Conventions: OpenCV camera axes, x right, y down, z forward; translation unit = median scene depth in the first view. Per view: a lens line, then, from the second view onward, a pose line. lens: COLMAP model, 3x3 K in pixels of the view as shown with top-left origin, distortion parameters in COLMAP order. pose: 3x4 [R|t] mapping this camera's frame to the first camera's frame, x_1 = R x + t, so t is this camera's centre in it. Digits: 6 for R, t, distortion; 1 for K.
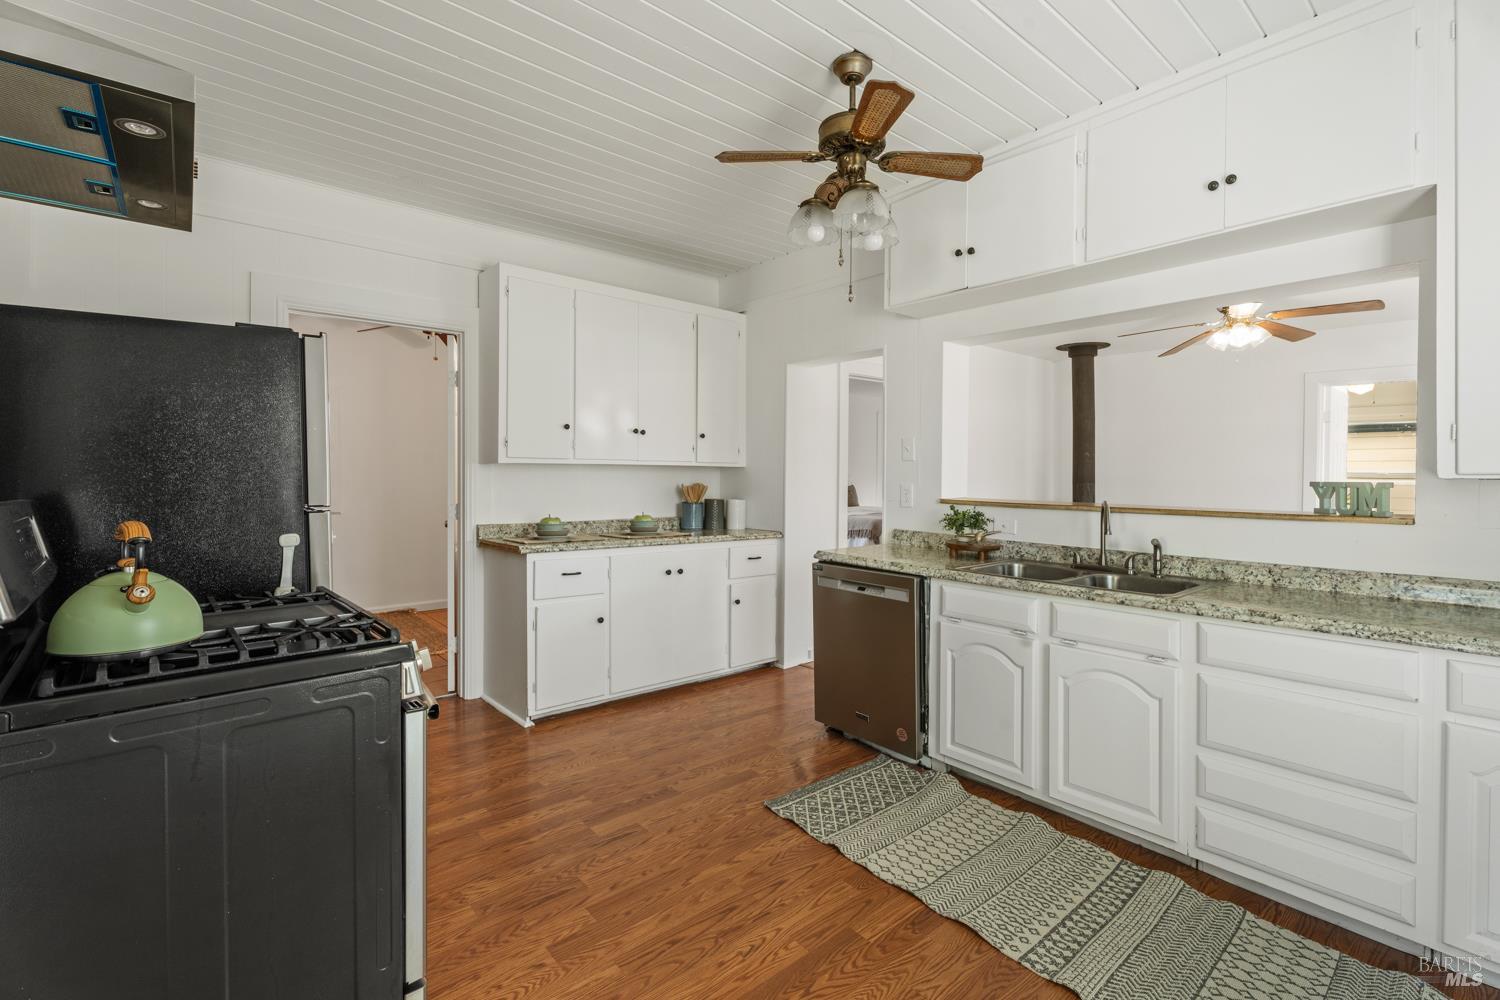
lens RADIAL K [[687.9, 0, 752.7], [0, 687.9, 489.1], [0, 0, 1]] dist [-0.013527, -0.001210]
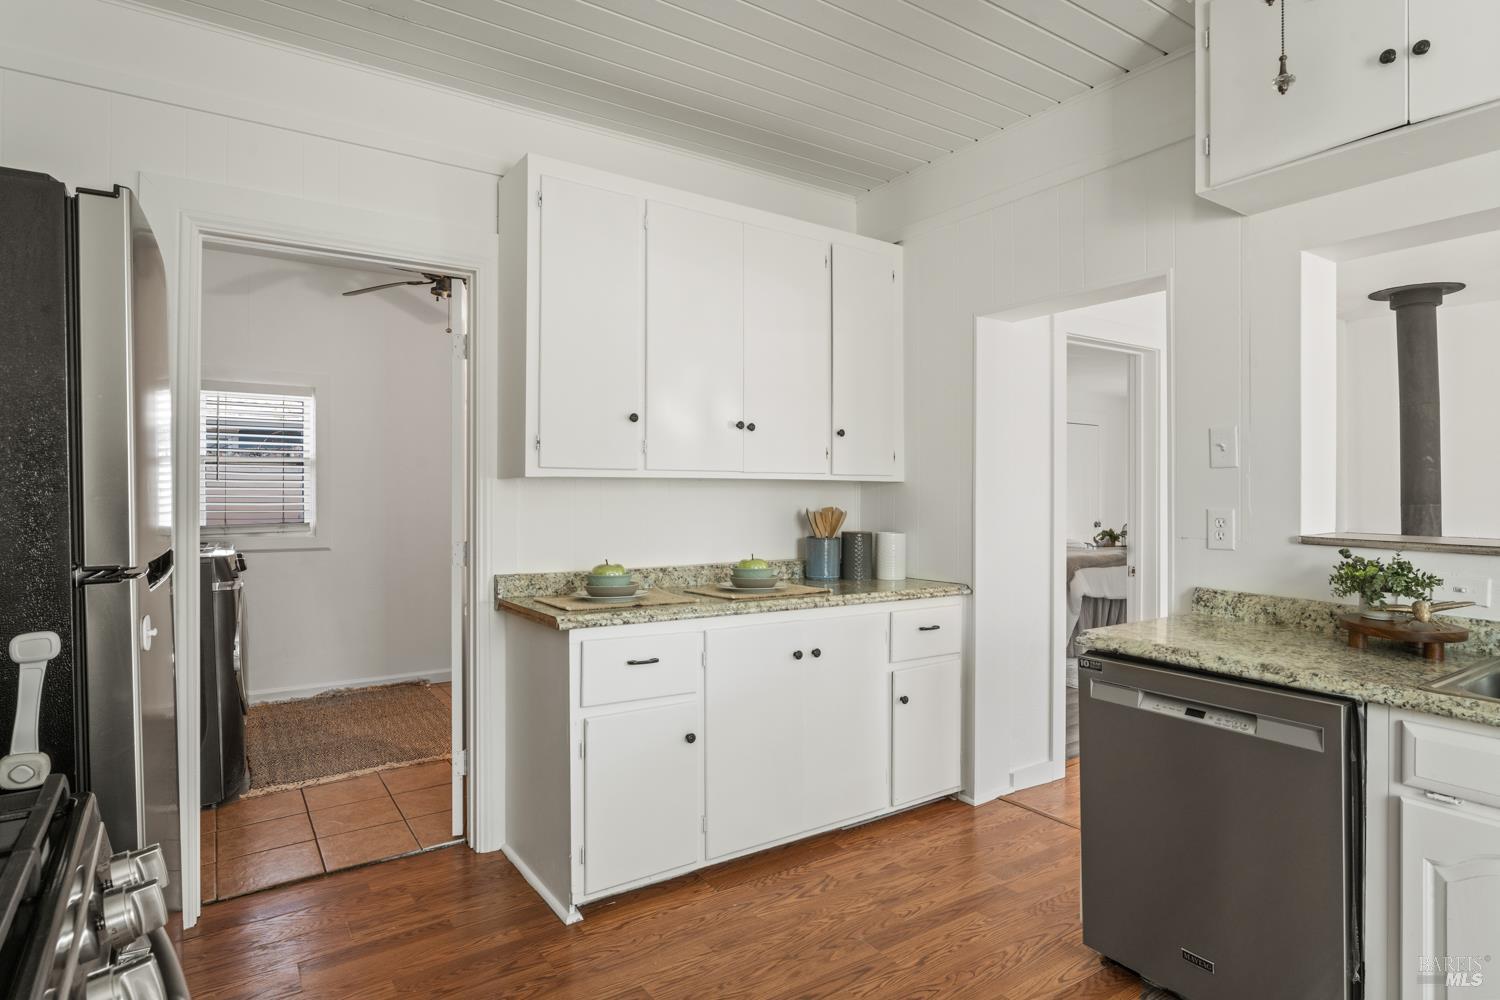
lens RADIAL K [[813.7, 0, 748.0], [0, 813.7, 504.3], [0, 0, 1]] dist [-0.017528, 0.000871]
pose [[0.993355, -0.003619, -0.115031, -0.084010], [0.002684, 0.999962, -0.008277, -0.006377], [0.115056, 0.007914, 0.993327, 0.283055]]
